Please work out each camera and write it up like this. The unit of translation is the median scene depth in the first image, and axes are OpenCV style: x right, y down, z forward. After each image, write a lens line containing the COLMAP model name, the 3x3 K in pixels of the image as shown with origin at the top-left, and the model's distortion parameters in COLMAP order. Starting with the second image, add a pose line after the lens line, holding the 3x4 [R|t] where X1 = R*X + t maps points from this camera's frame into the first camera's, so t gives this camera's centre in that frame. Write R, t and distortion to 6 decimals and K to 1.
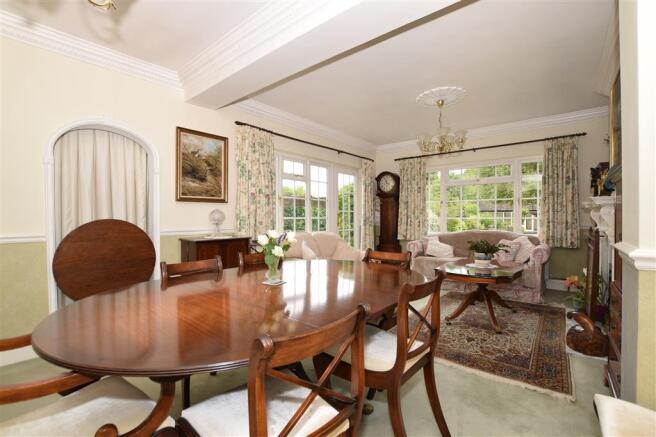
lens RADIAL K [[297.3, 0, 331.0], [0, 297.3, 220.0], [0, 0, 1]] dist [-0.022579, 0.002046]
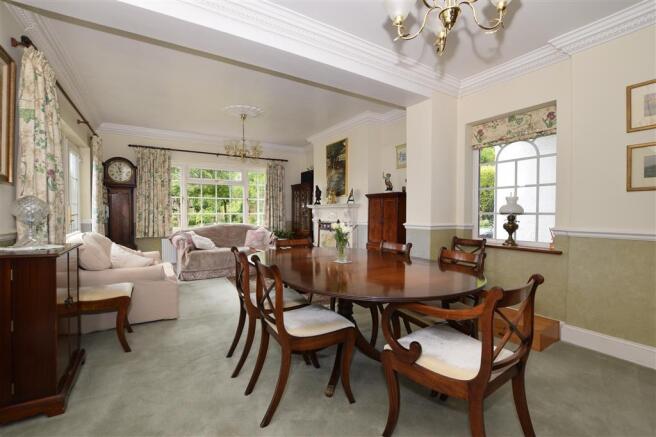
lens RADIAL K [[297.3, 0, 329.8], [0, 297.3, 219.2], [0, 0, 1]] dist [-0.022579, 0.002046]
pose [[0.324347, -0.013070, 0.945848, -0.434058], [0.002784, 0.999913, 0.012863, 0.001325], [-0.945934, -0.001539, 0.324356, 0.194330]]
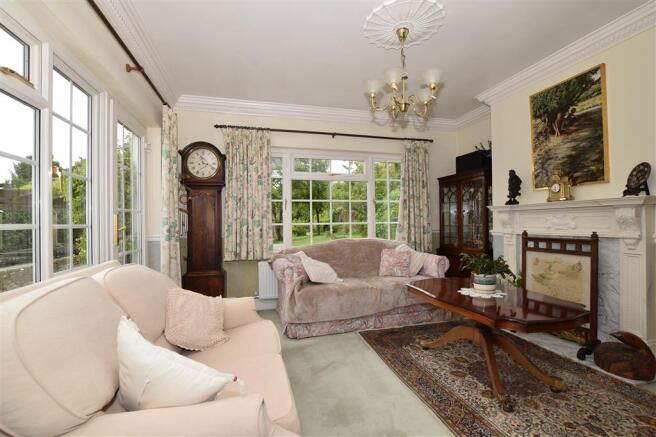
lens RADIAL K [[297.3, 0, 330.9], [0, 297.3, 219.0], [0, 0, 1]] dist [-0.022579, 0.002046]
pose [[0.574180, 0.007672, 0.818693, -0.141857], [0.015037, 0.999689, -0.019915, -0.002607], [-0.818591, 0.023745, 0.573886, 0.522668]]
